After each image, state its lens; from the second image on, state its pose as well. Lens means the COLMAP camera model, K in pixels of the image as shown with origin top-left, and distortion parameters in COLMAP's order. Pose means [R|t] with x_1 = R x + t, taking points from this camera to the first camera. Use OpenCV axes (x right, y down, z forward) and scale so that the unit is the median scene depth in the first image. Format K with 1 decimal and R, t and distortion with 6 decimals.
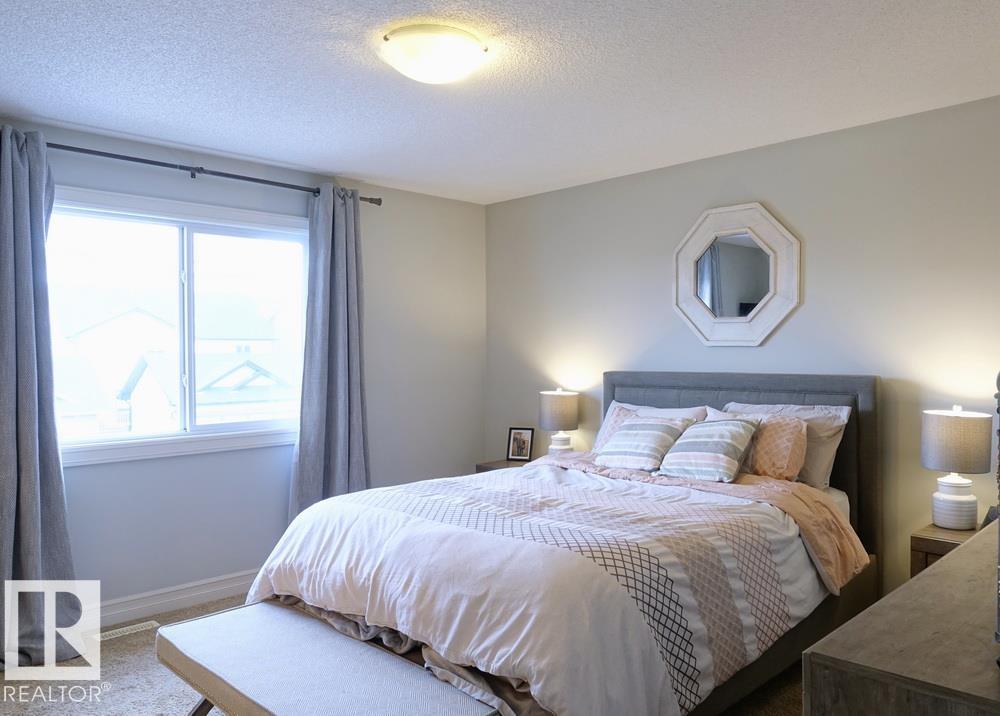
lens RADIAL K [[750.2, 0, 500.7], [0, 750.2, 351.7], [0, 0, 1]] dist [0.001703, -0.002830]
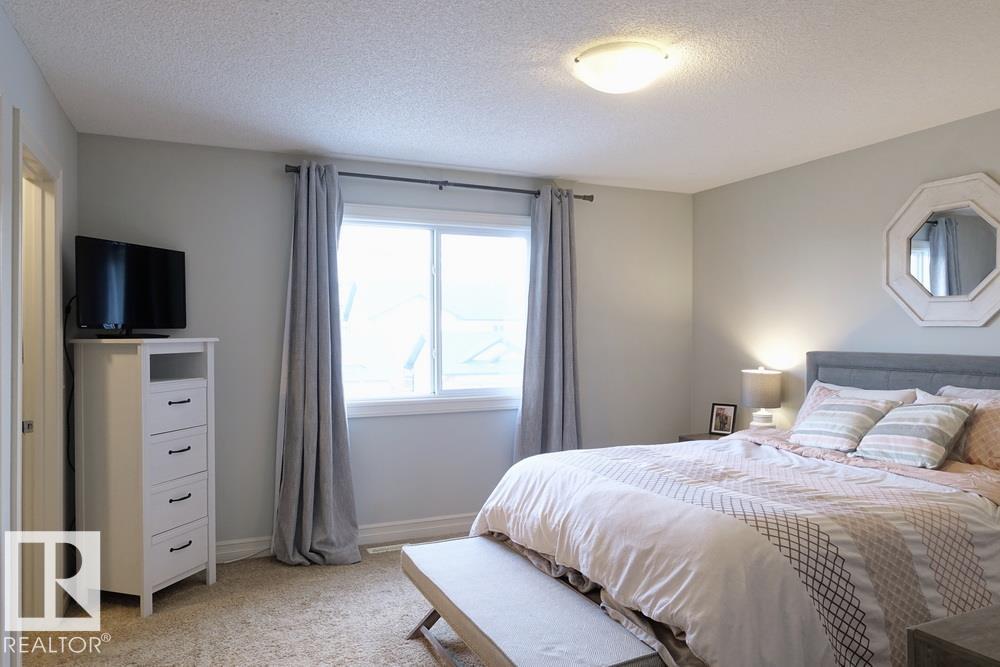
lens RADIAL K [[688.8, 0, 469.3], [0, 688.8, 330.1], [0, 0, 1]] dist [-0.000237, -0.001494]
pose [[0.923197, 0.003555, -0.384312, 0.098005], [-0.003923, 0.999992, -0.000173, -0.000453], [0.384308, 0.001667, 0.923203, -0.041288]]
